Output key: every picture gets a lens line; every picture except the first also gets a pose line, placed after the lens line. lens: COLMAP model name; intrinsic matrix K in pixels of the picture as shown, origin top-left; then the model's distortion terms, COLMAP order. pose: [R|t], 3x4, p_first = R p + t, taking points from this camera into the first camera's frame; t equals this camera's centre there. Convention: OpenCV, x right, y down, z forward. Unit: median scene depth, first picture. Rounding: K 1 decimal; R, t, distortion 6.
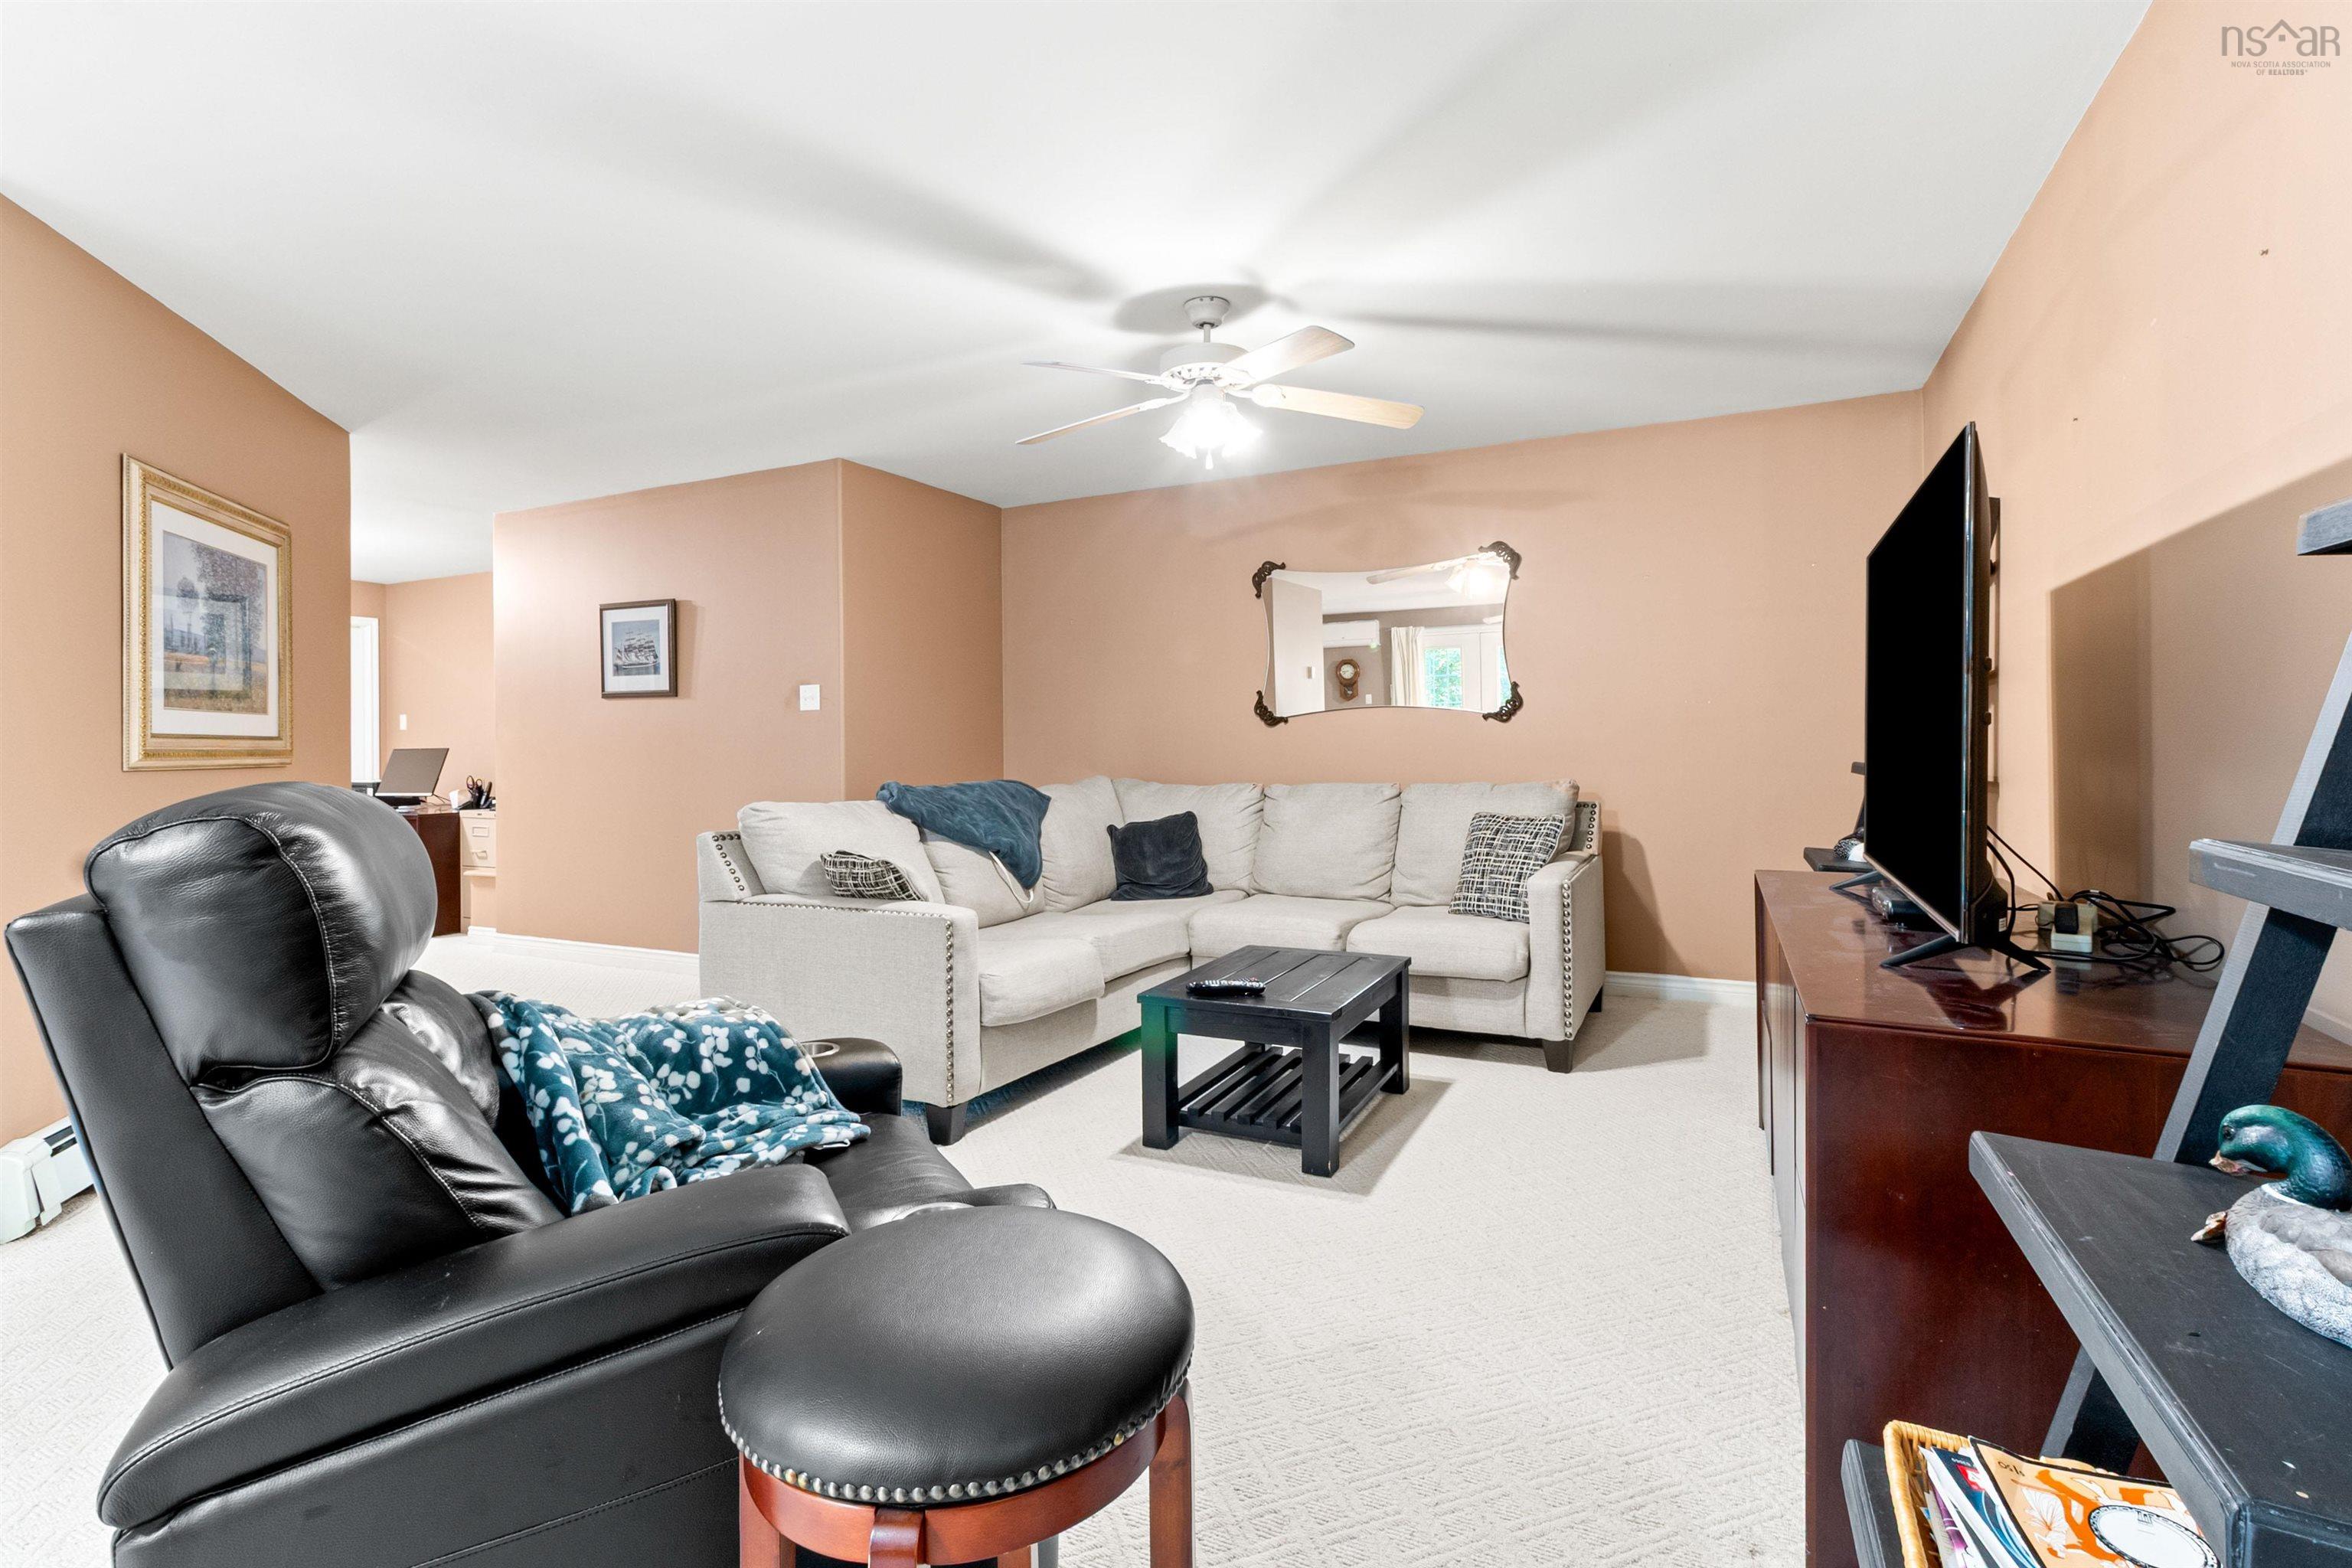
lens RADIAL K [[1086.7, 0, 1185.3], [0, 1086.7, 740.0], [0, 0, 1]] dist [0.002778, -0.000839]
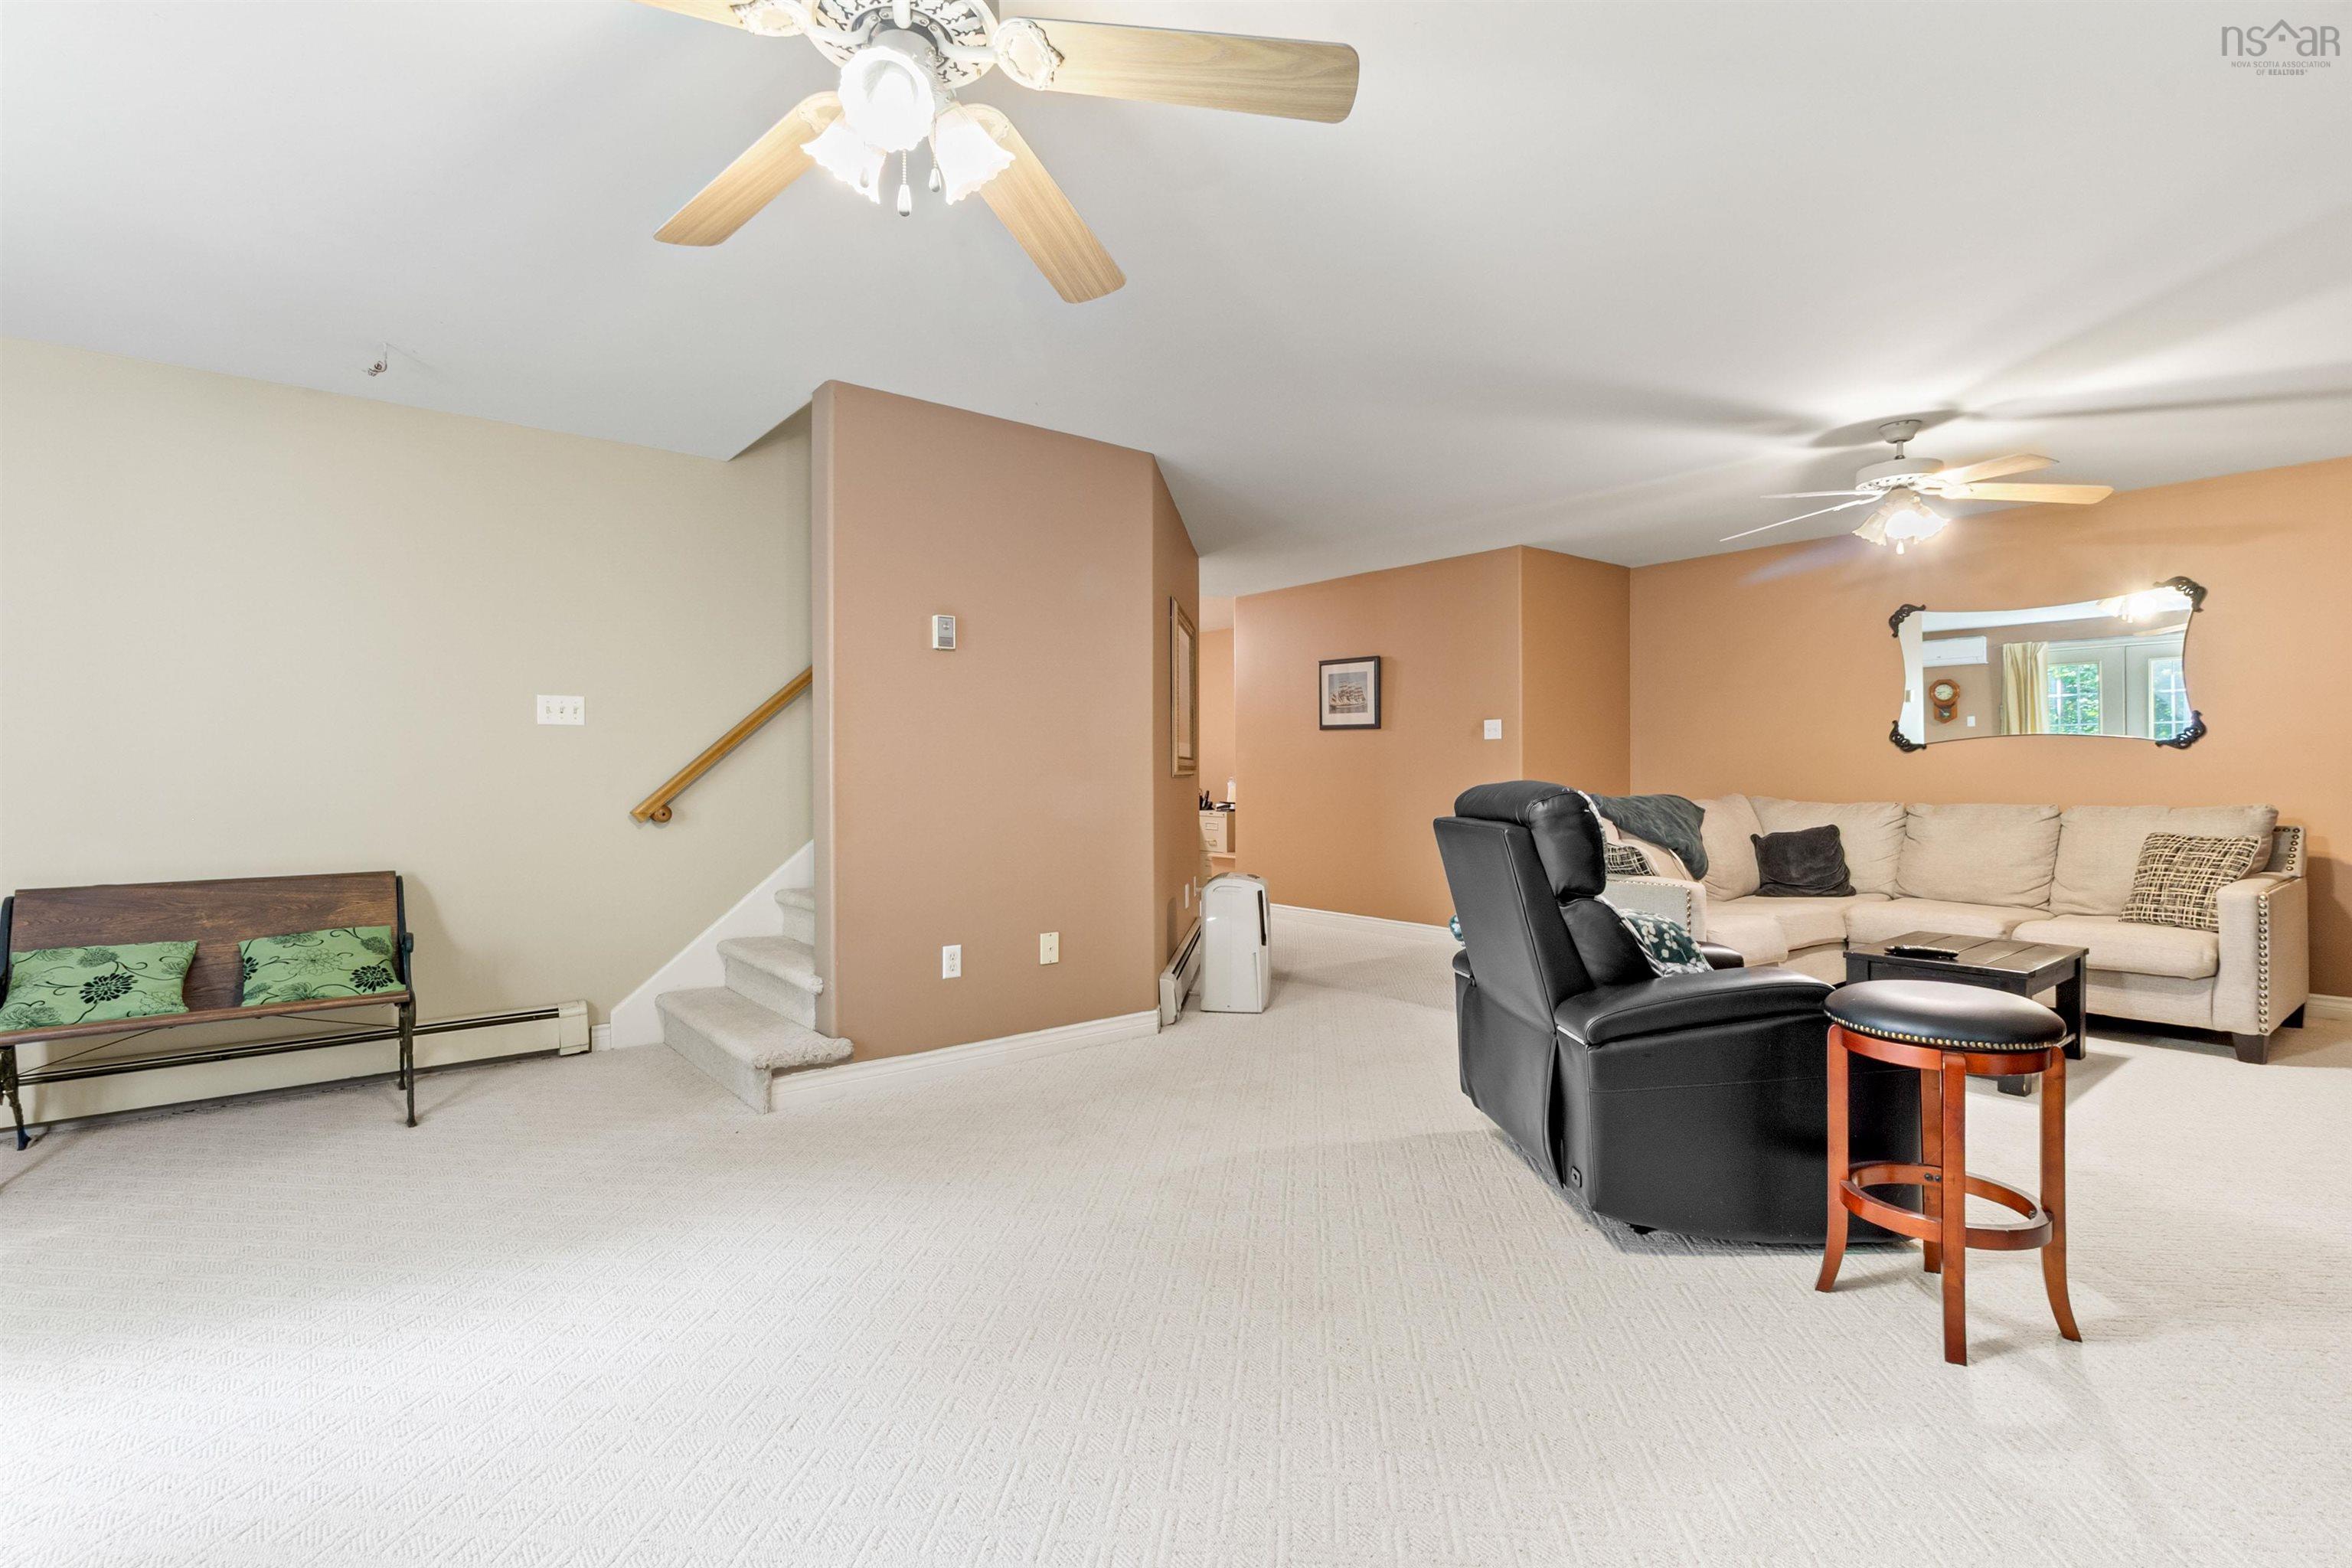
lens RADIAL K [[1086.7, 0, 1171.5], [0, 1086.7, 774.3], [0, 0, 1]] dist [0.002778, -0.000839]
pose [[0.904912, 0.011849, -0.425434, -0.158449], [-0.006618, 0.999883, 0.013771, -0.000325], [0.425547, -0.009646, 0.904885, -0.406716]]
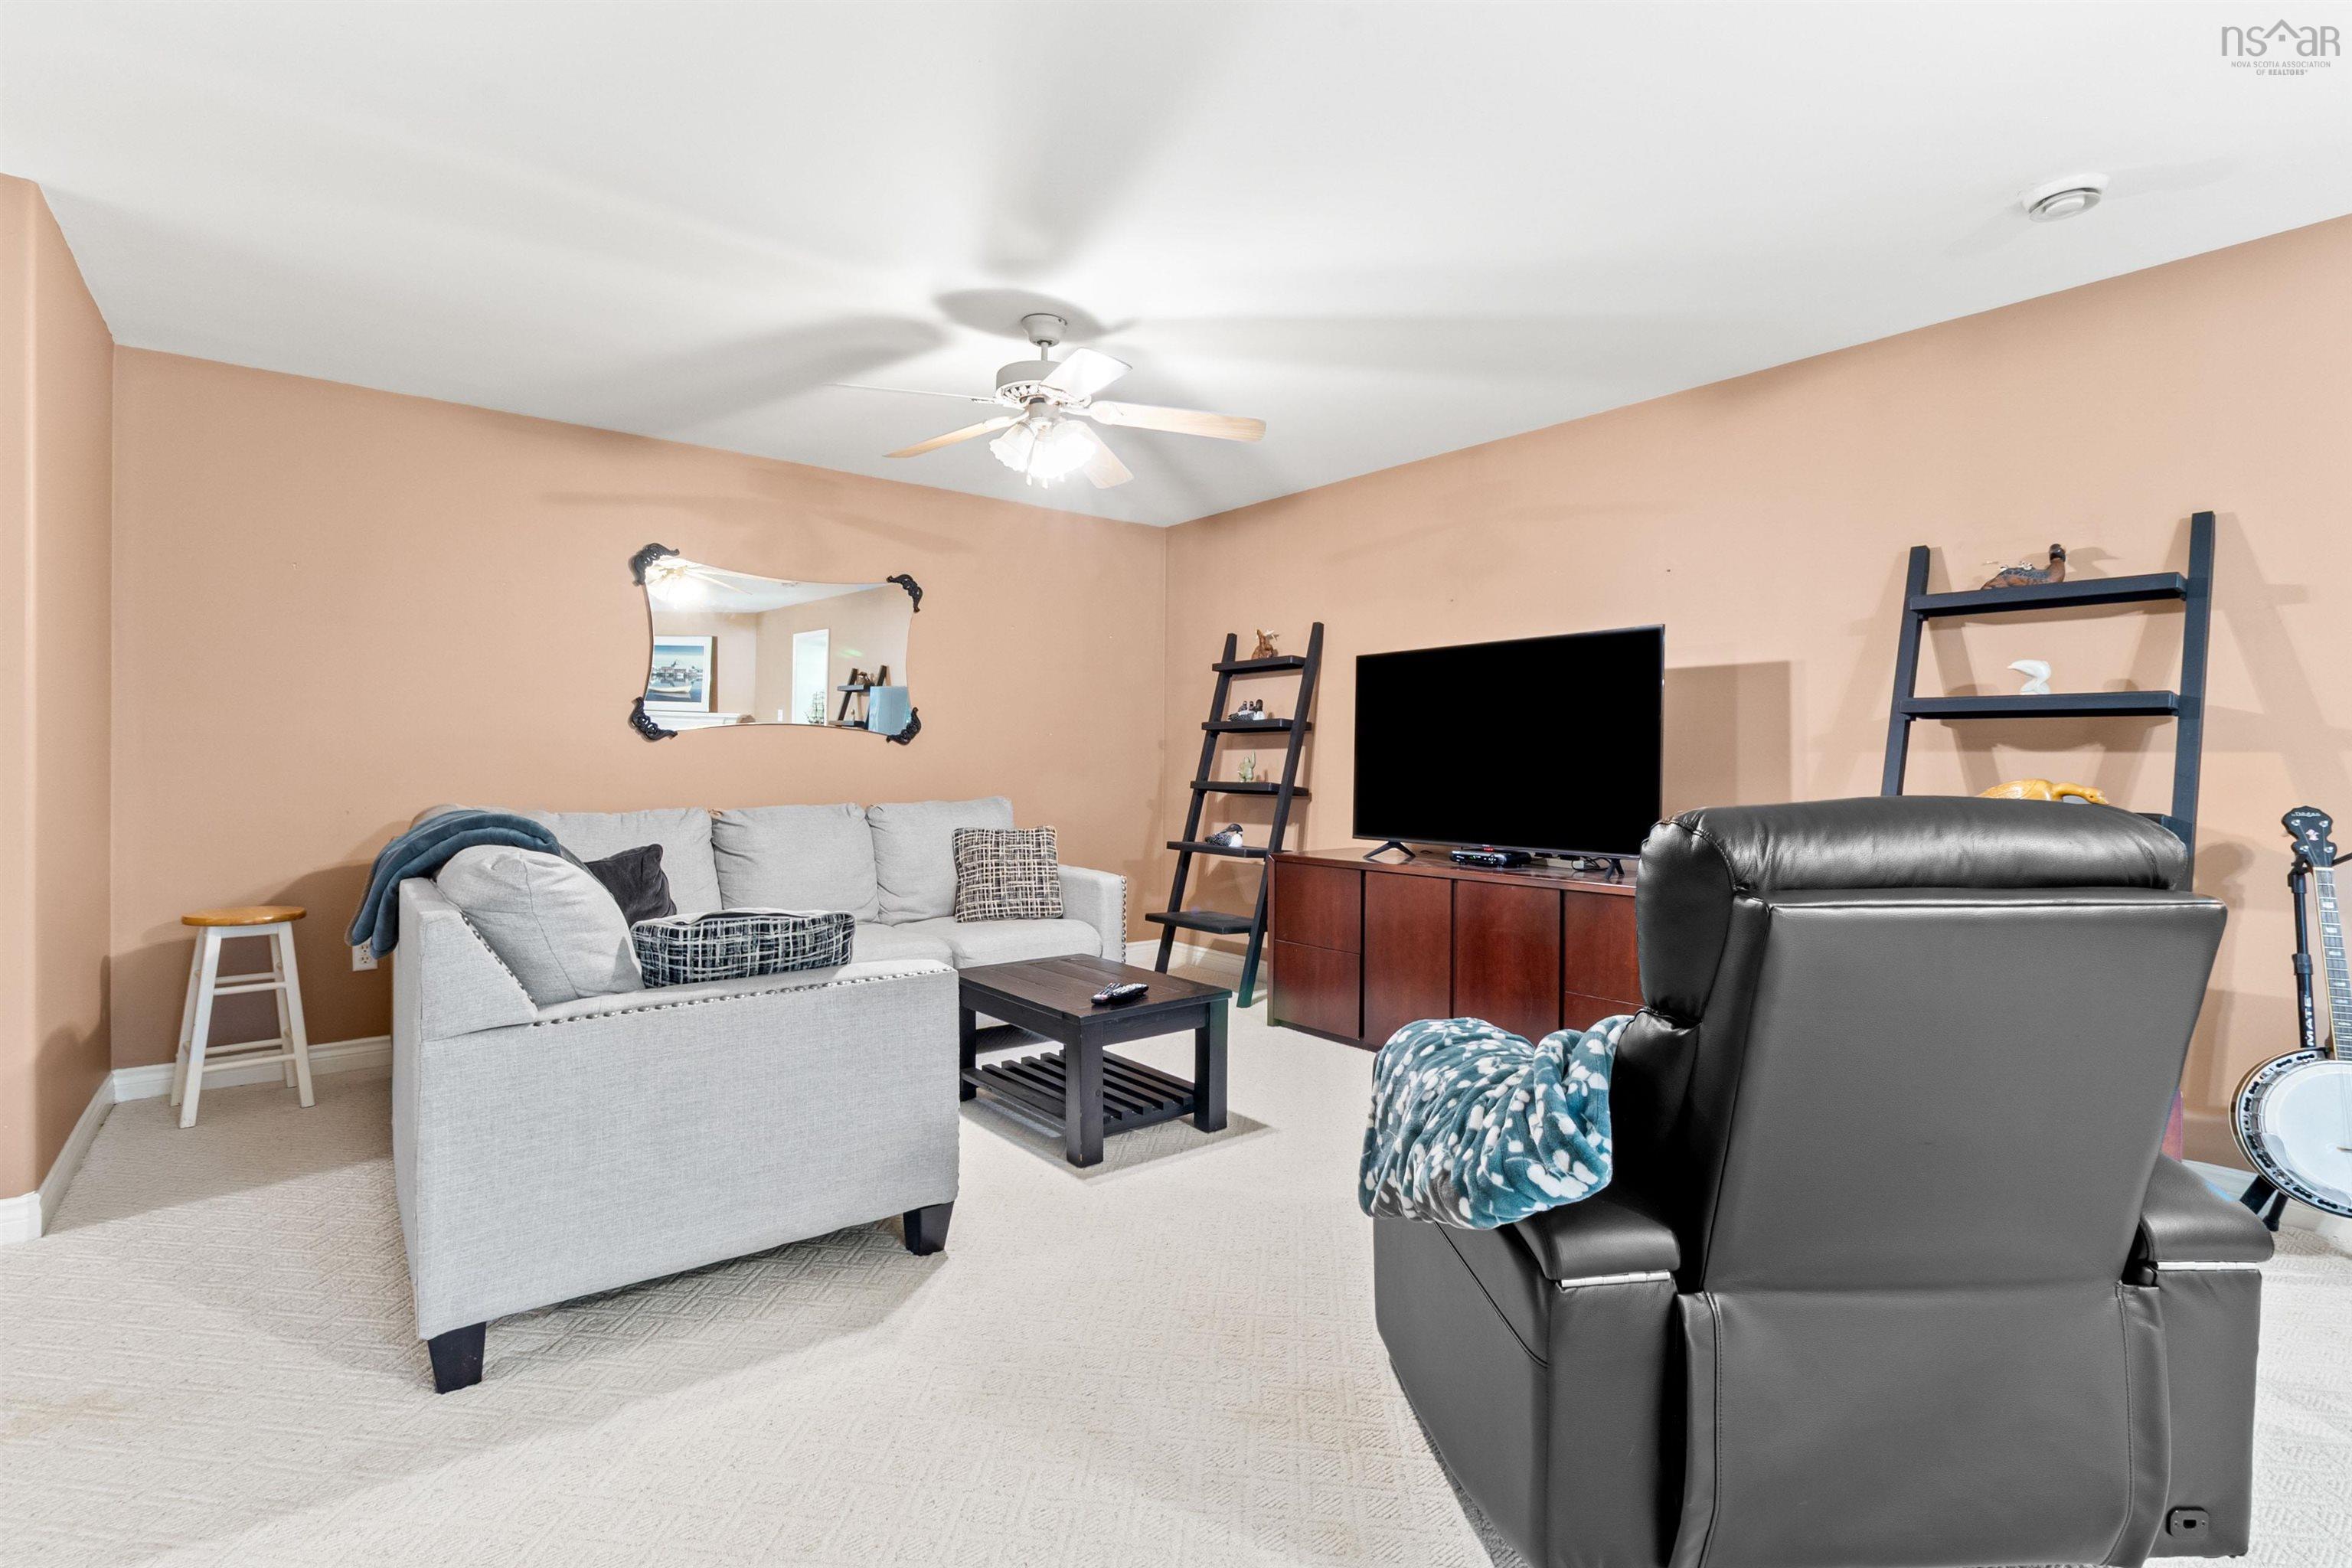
lens RADIAL K [[1086.7, 0, 1161.4], [0, 1086.7, 760.1], [0, 0, 1]] dist [0.002778, -0.000839]
pose [[0.425863, 0.015999, 0.904646, -0.629736], [-0.013094, 0.999848, -0.011518, 0.008551], [-0.904693, -0.006941, 0.426008, 0.357965]]
